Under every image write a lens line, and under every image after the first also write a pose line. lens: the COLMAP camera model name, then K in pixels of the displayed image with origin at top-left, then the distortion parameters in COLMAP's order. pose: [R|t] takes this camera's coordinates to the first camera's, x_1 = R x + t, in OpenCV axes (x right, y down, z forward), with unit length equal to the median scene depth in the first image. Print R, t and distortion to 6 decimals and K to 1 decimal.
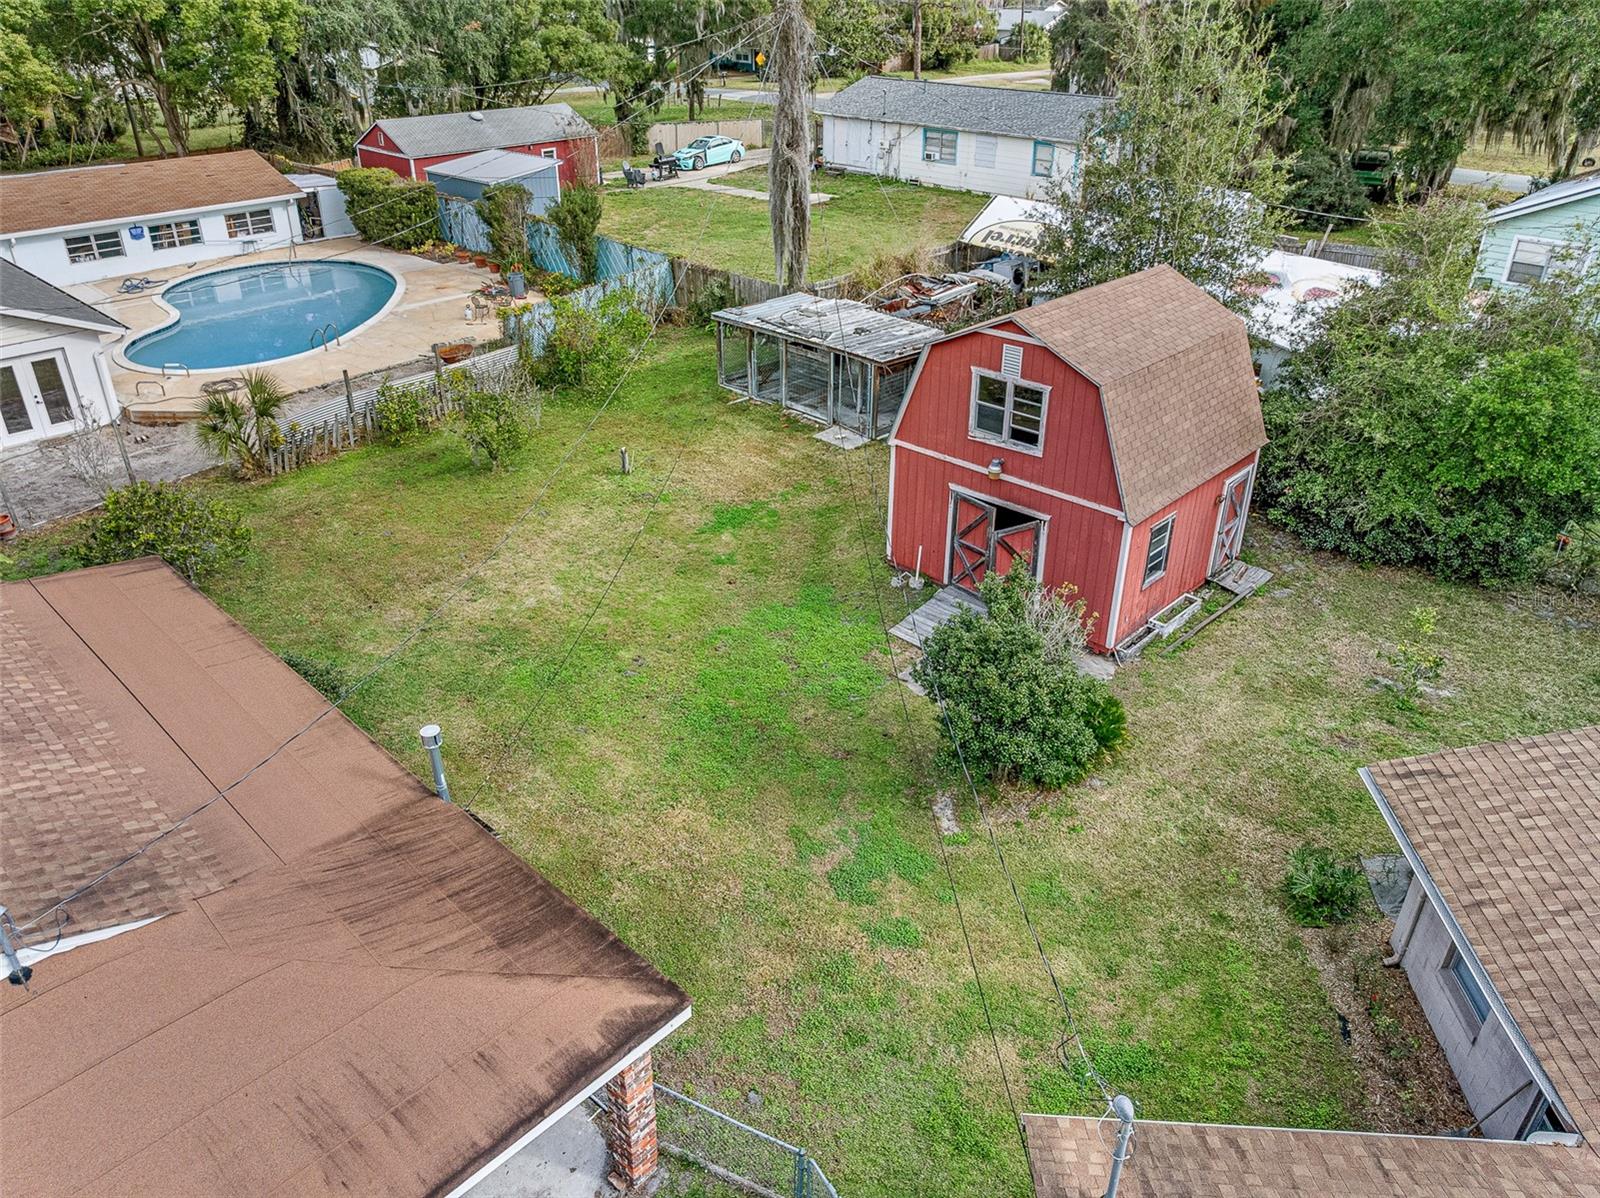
lens RADIAL K [[1127.5, 0, 800.1], [0, 1127.5, 586.7], [0, 0, 1]] dist [-0.034096, -0.004736]
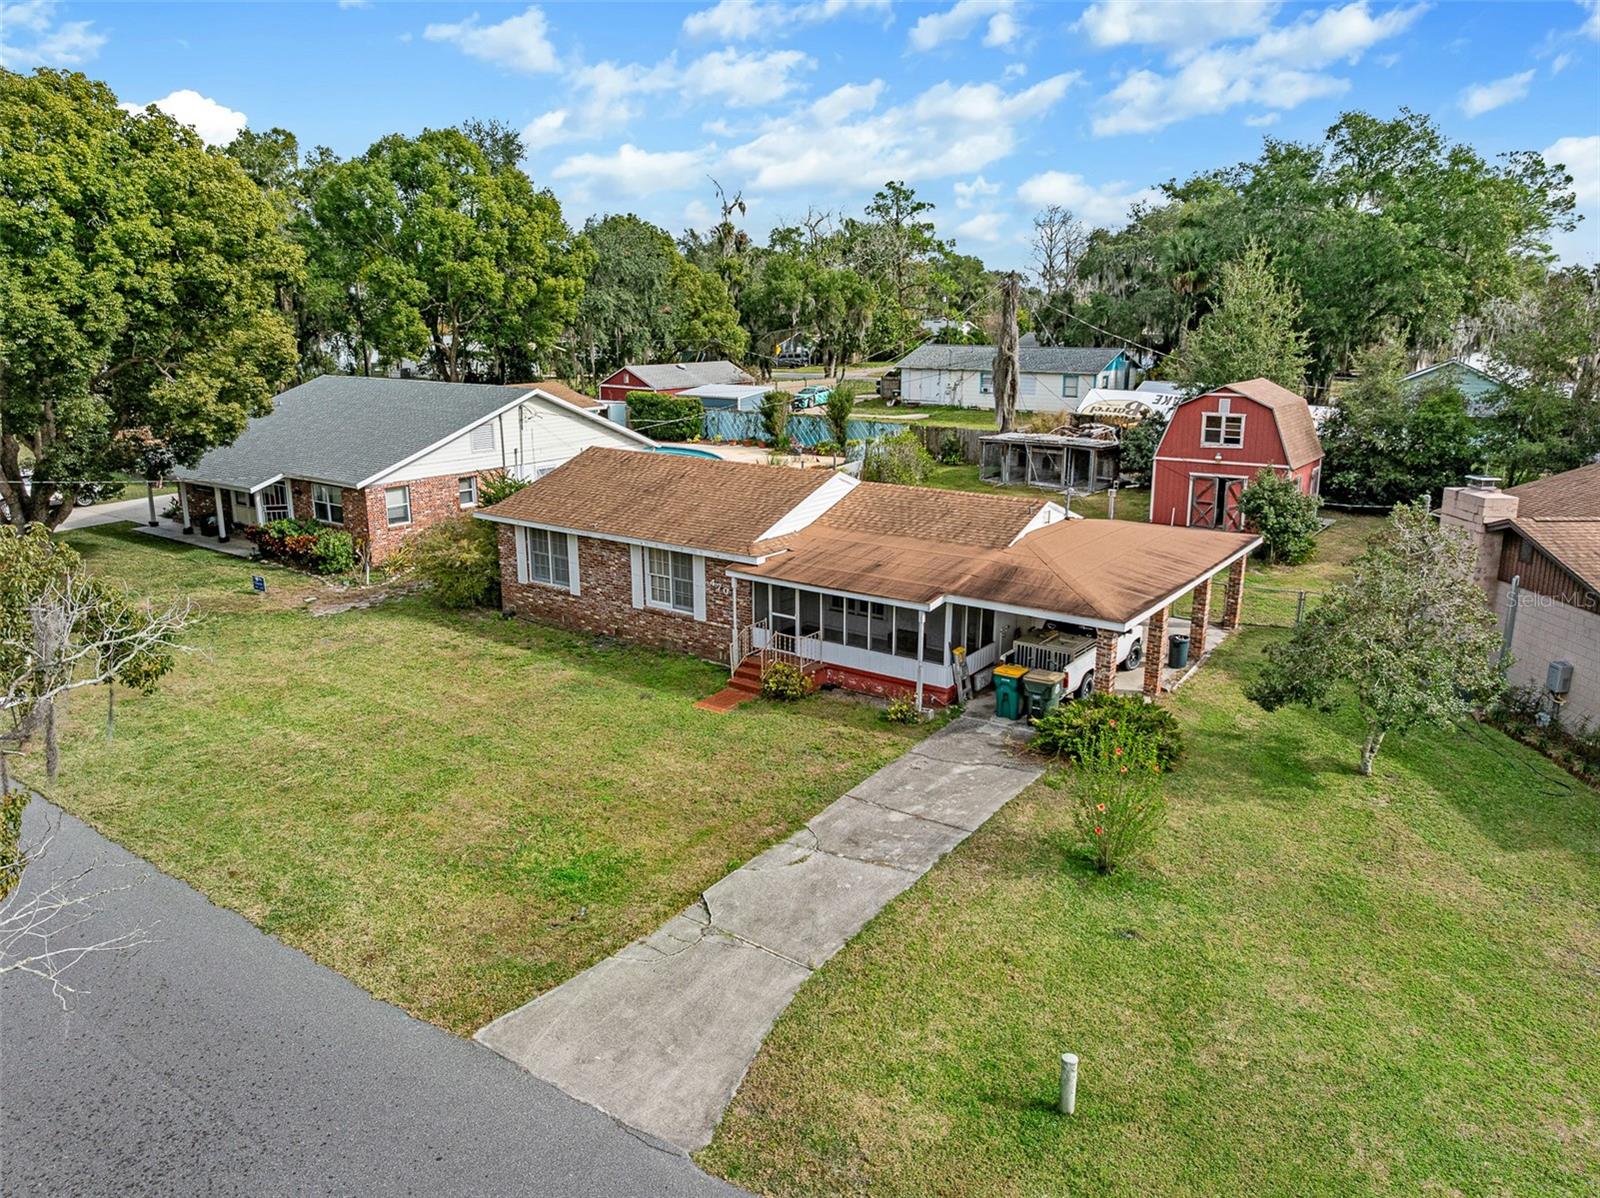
lens RADIAL K [[1127.5, 0, 800.1], [0, 1127.5, 586.7], [0, 0, 1]] dist [-0.034096, -0.004736]
pose [[0.991103, -0.037865, 0.127601, -0.611596], [0.069632, 0.964528, -0.254633, 0.422491], [-0.113433, 0.261252, 0.958582, -0.604624]]
